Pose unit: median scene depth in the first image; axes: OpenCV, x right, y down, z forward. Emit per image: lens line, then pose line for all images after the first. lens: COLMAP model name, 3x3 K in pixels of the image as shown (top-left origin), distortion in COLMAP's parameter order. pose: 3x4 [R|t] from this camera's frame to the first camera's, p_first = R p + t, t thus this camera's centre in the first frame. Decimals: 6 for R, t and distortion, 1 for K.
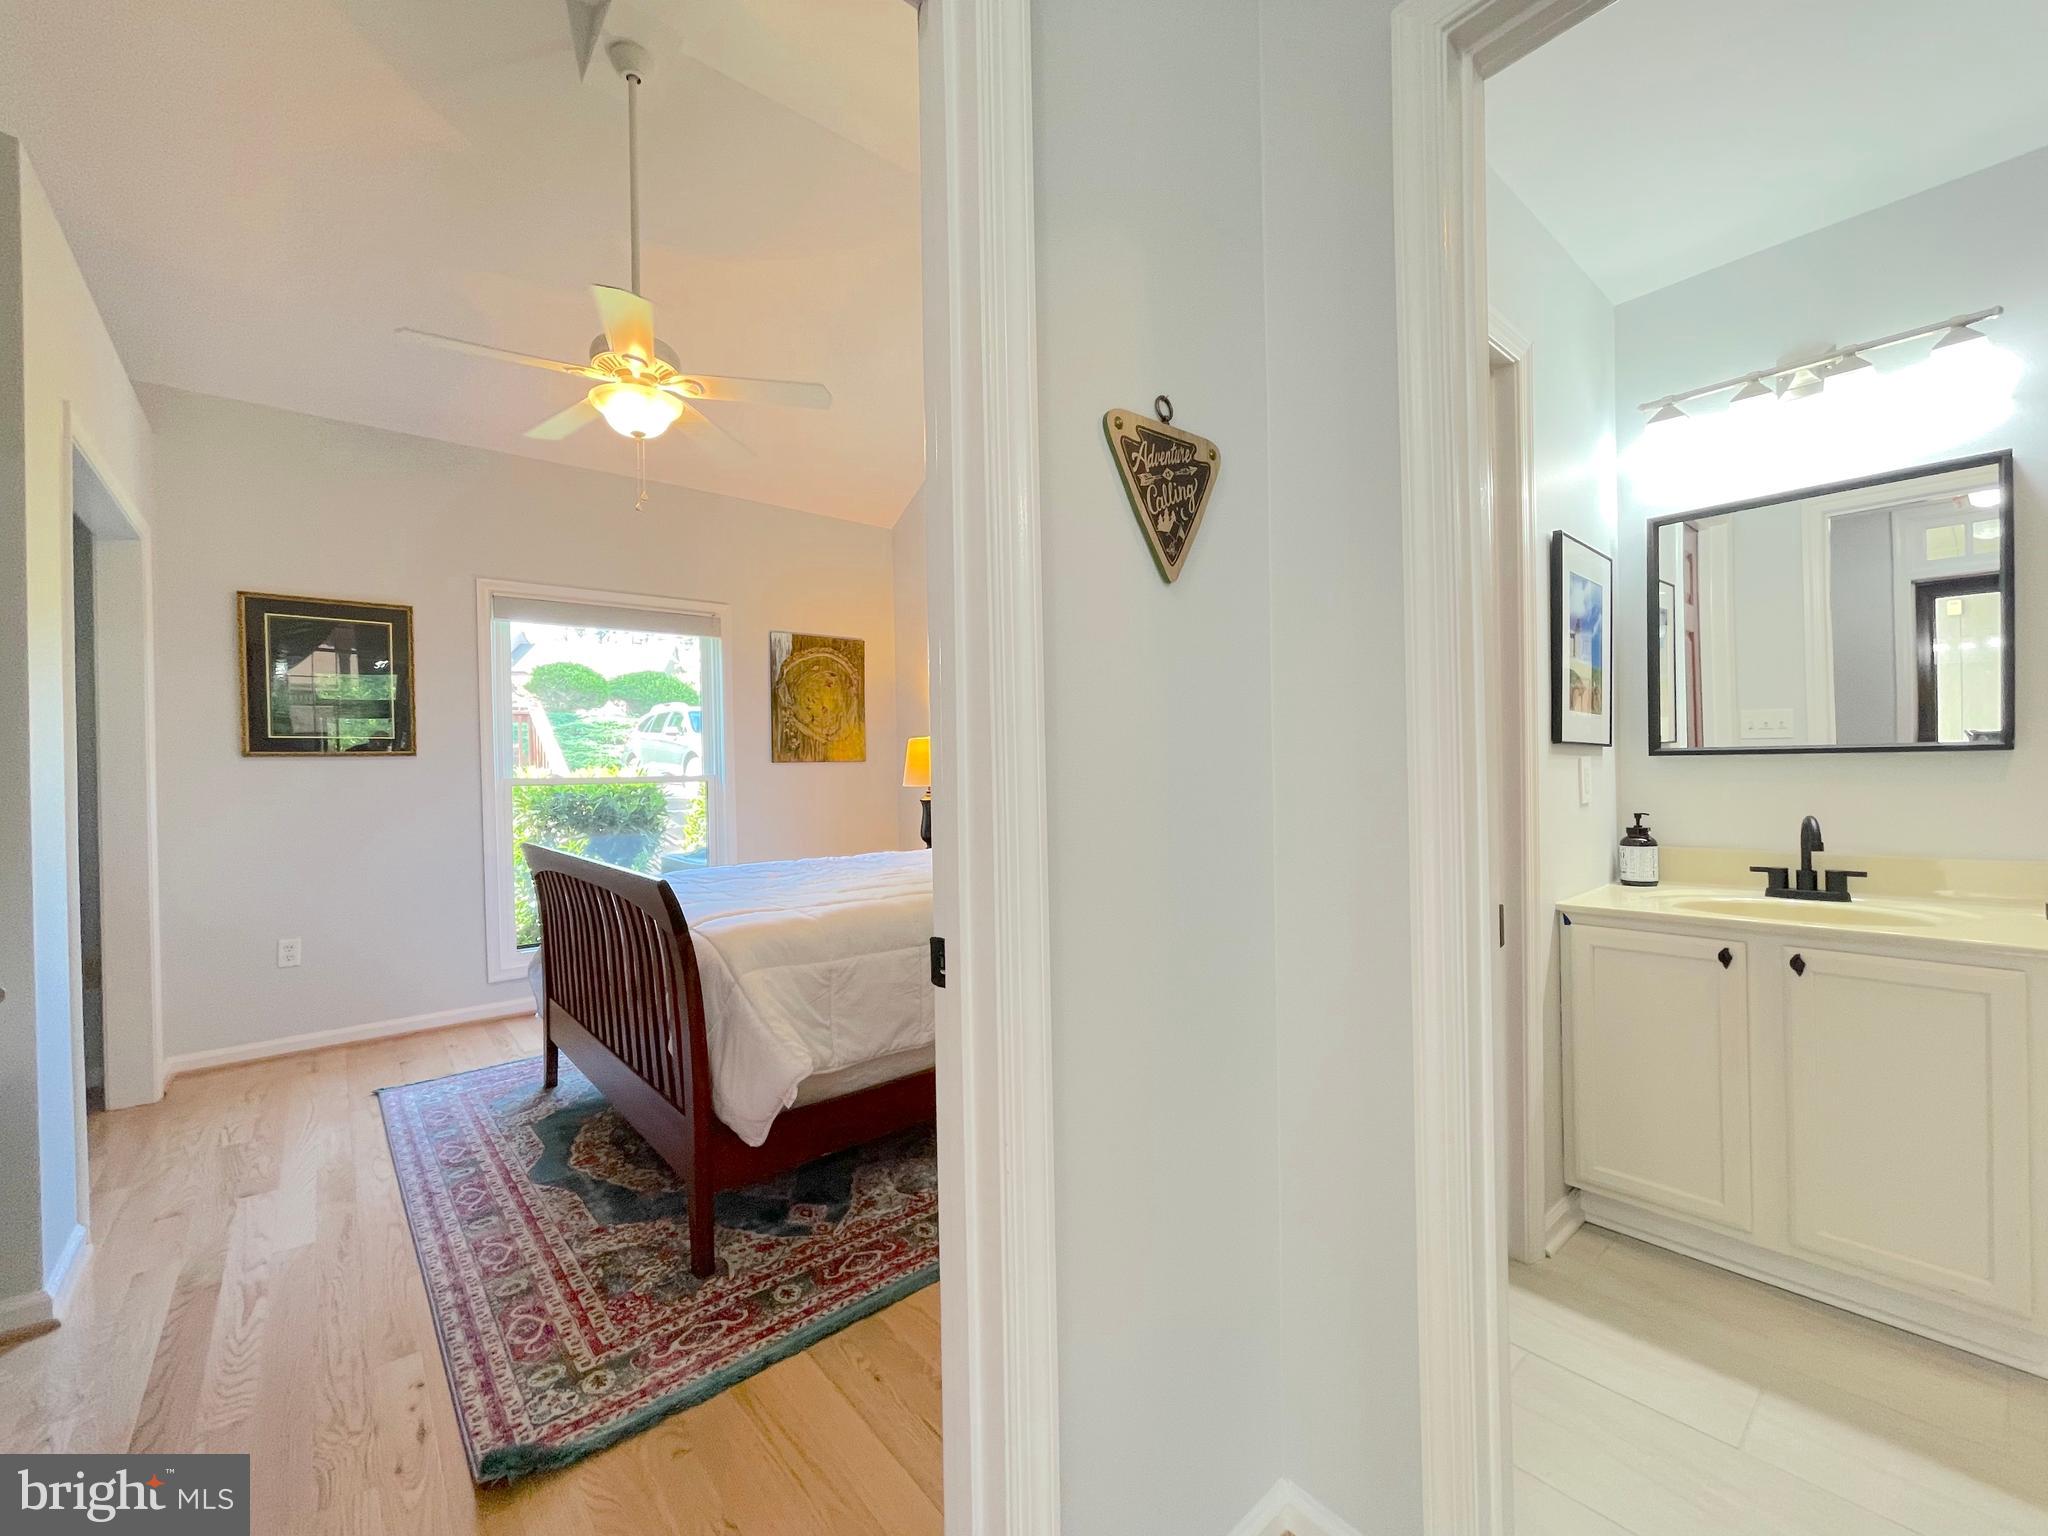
lens RADIAL K [[833.0, 0, 1029.4], [0, 833.0, 774.9], [0, 0, 1]] dist [0.000786, 0.000171]
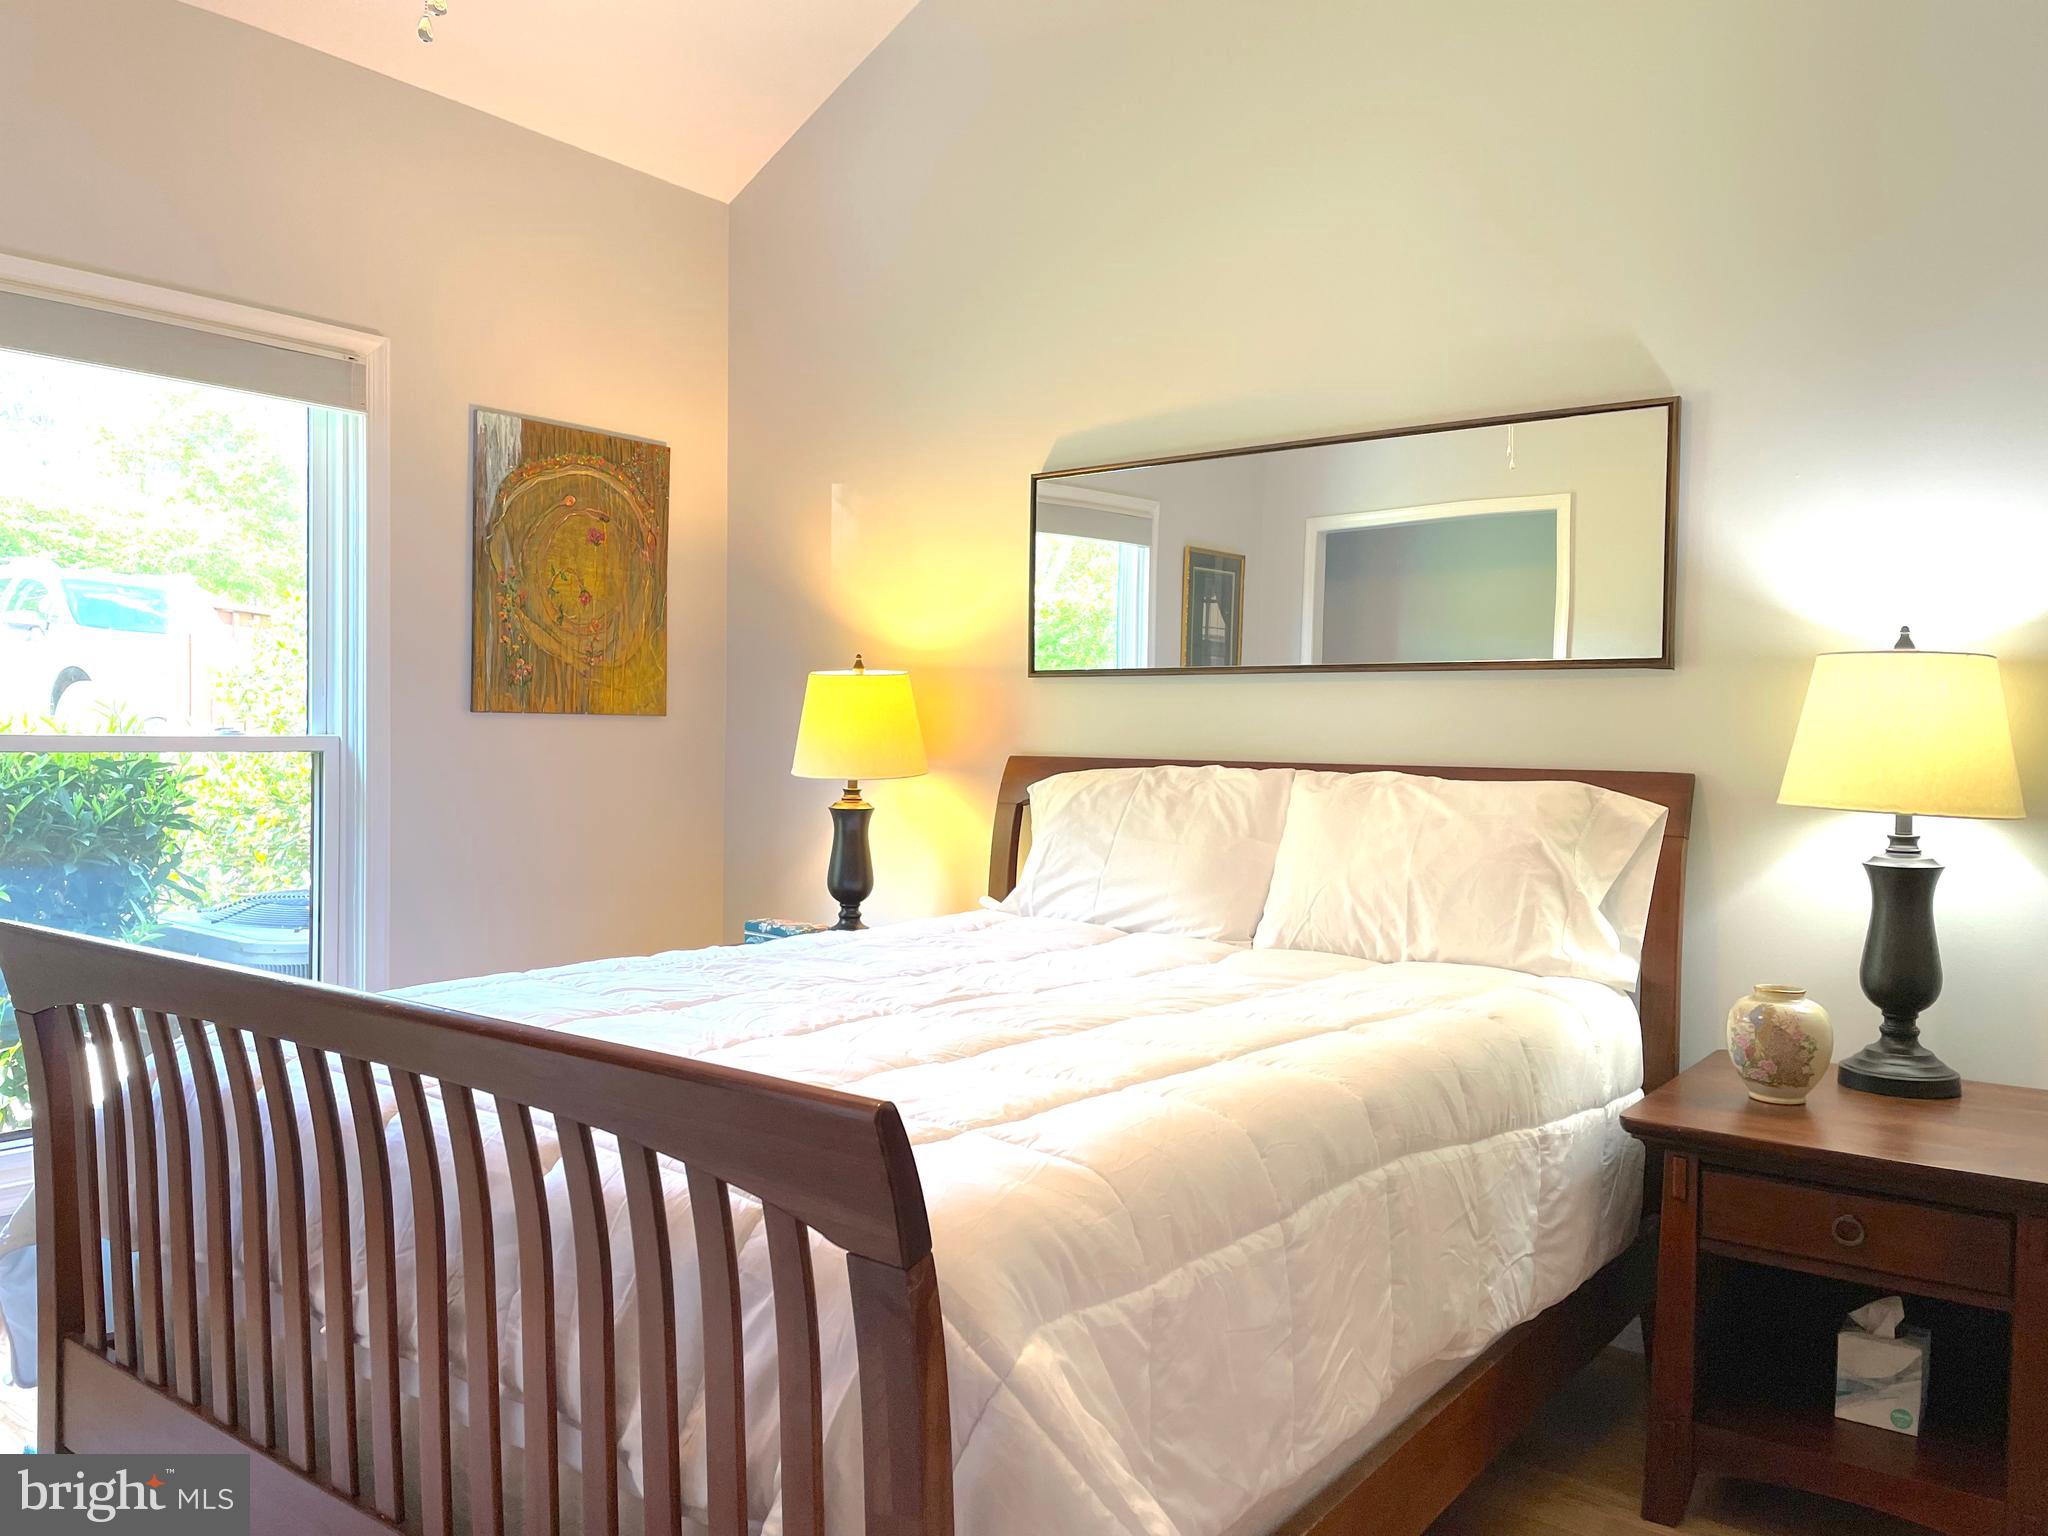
lens RADIAL K [[1554.5, 0, 1012.2], [0, 1554.5, 764.2], [0, 0, 1]] dist [0.095516, -0.112012]
pose [[0.980570, 0.032013, 0.193542, -0.198099], [-0.034628, 0.999349, 0.010144, -0.005748], [-0.193091, -0.016649, 0.981040, 0.148594]]
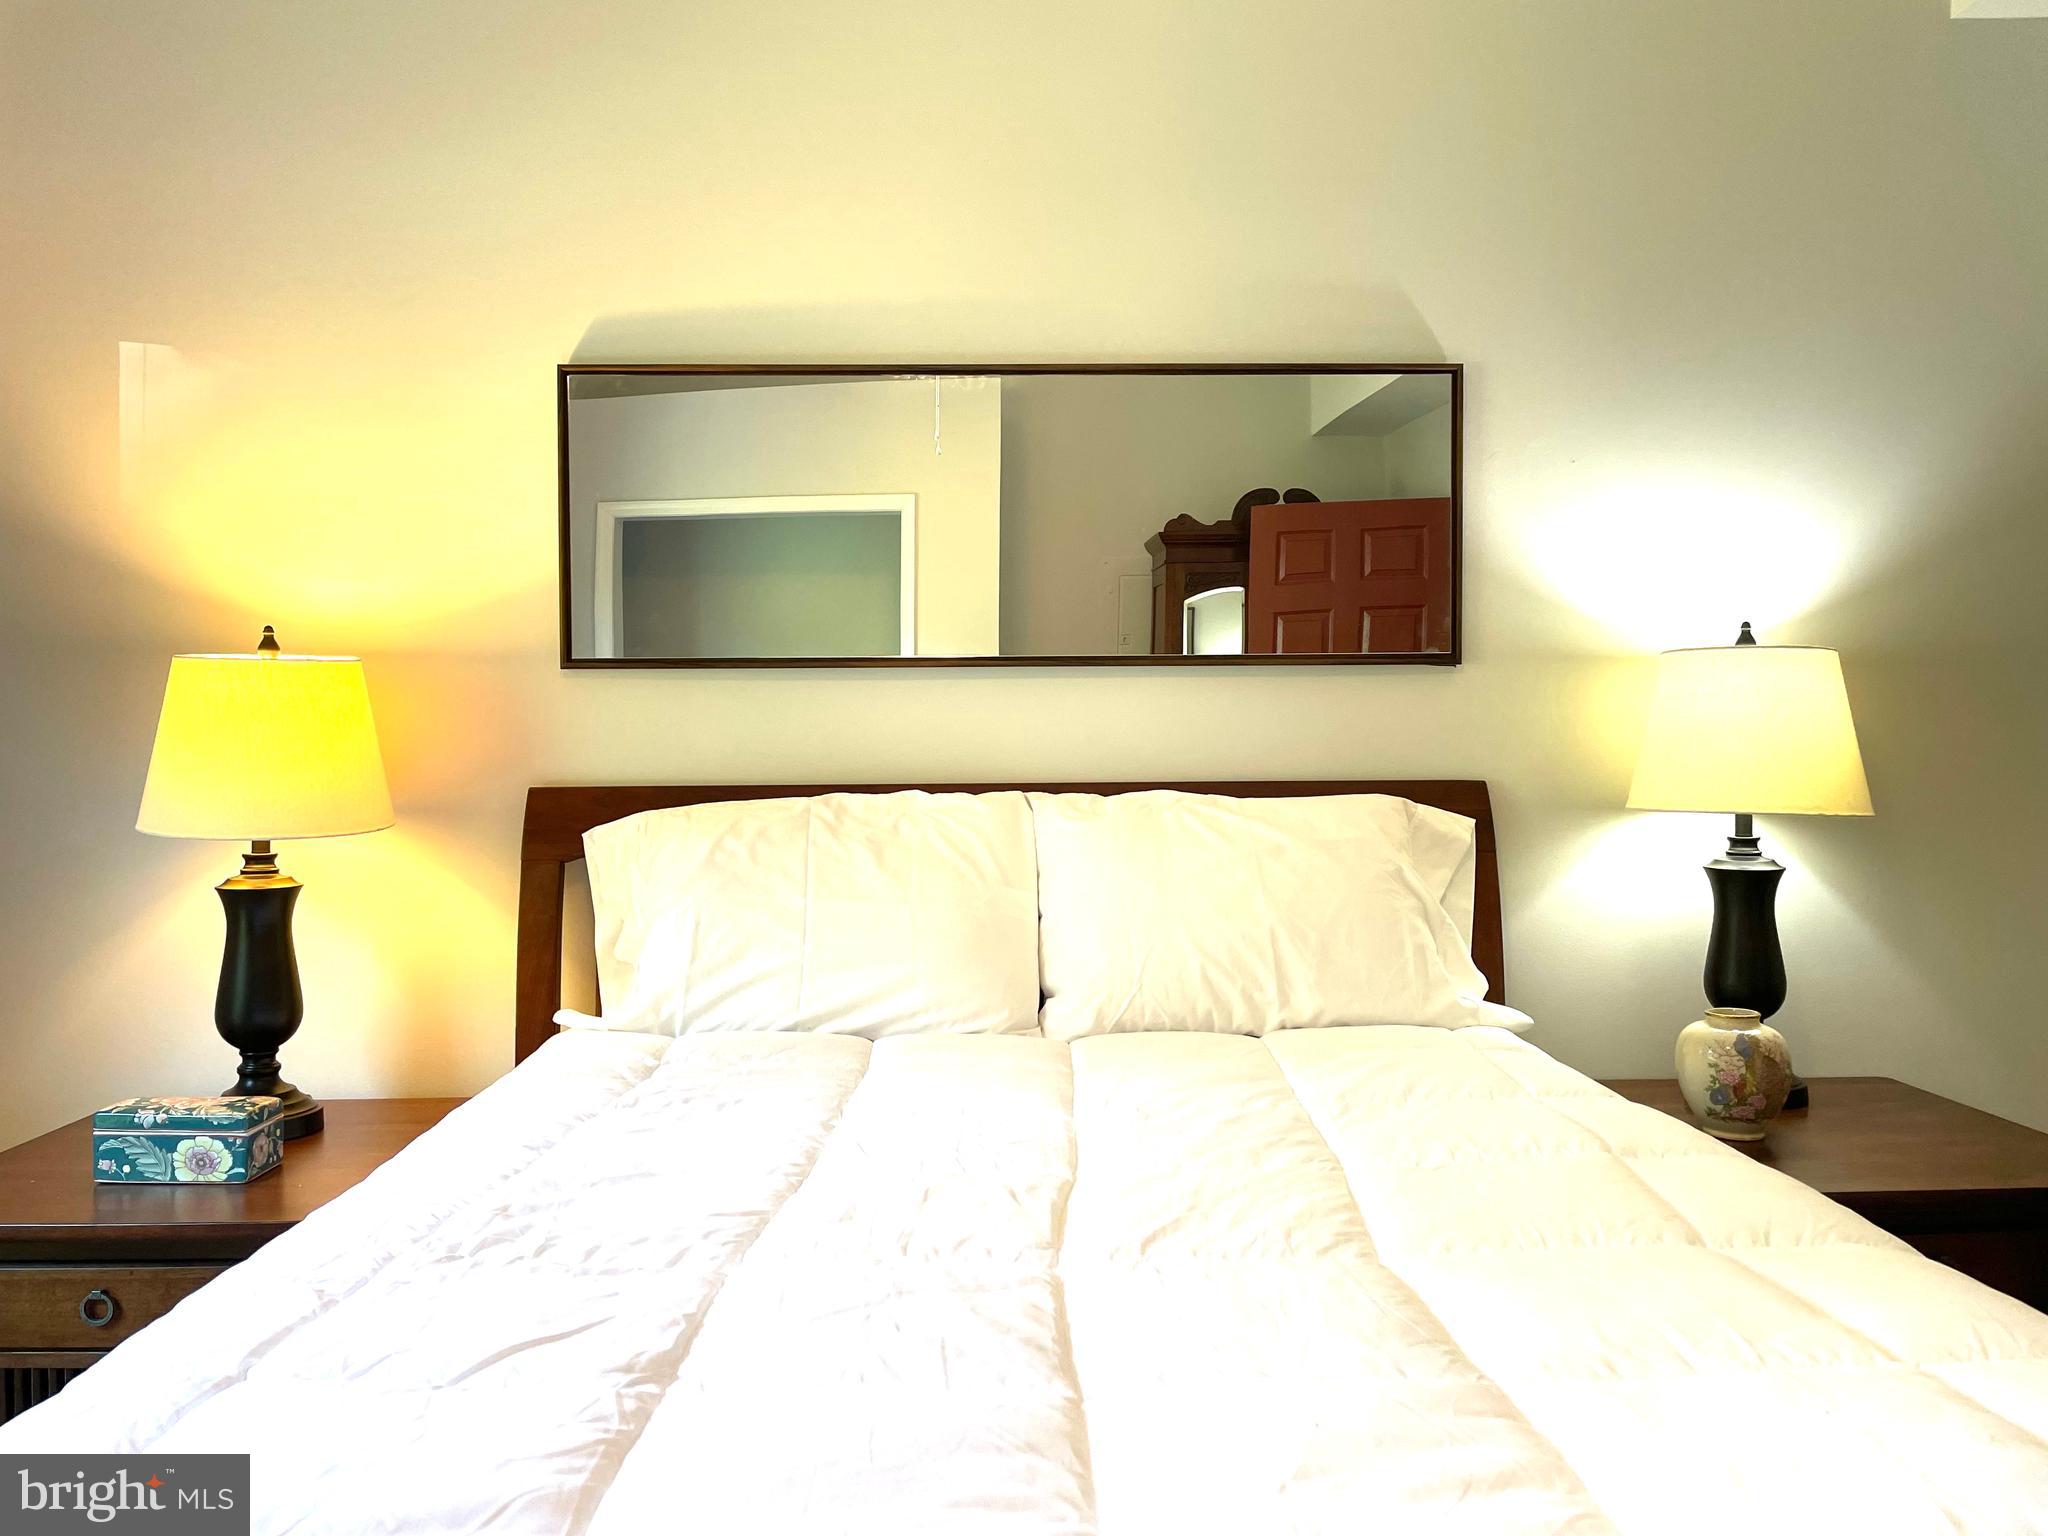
lens RADIAL K [[1453.2, 0, 1024.0], [0, 1453.2, 768.0], [0, 0, 1]] dist [0.083683, -0.090584]
pose [[0.633693, 0.007999, 0.773543, -0.330210], [-0.001604, 0.999958, -0.009027, -0.004407], [-0.773583, 0.004480, 0.633679, 0.504416]]
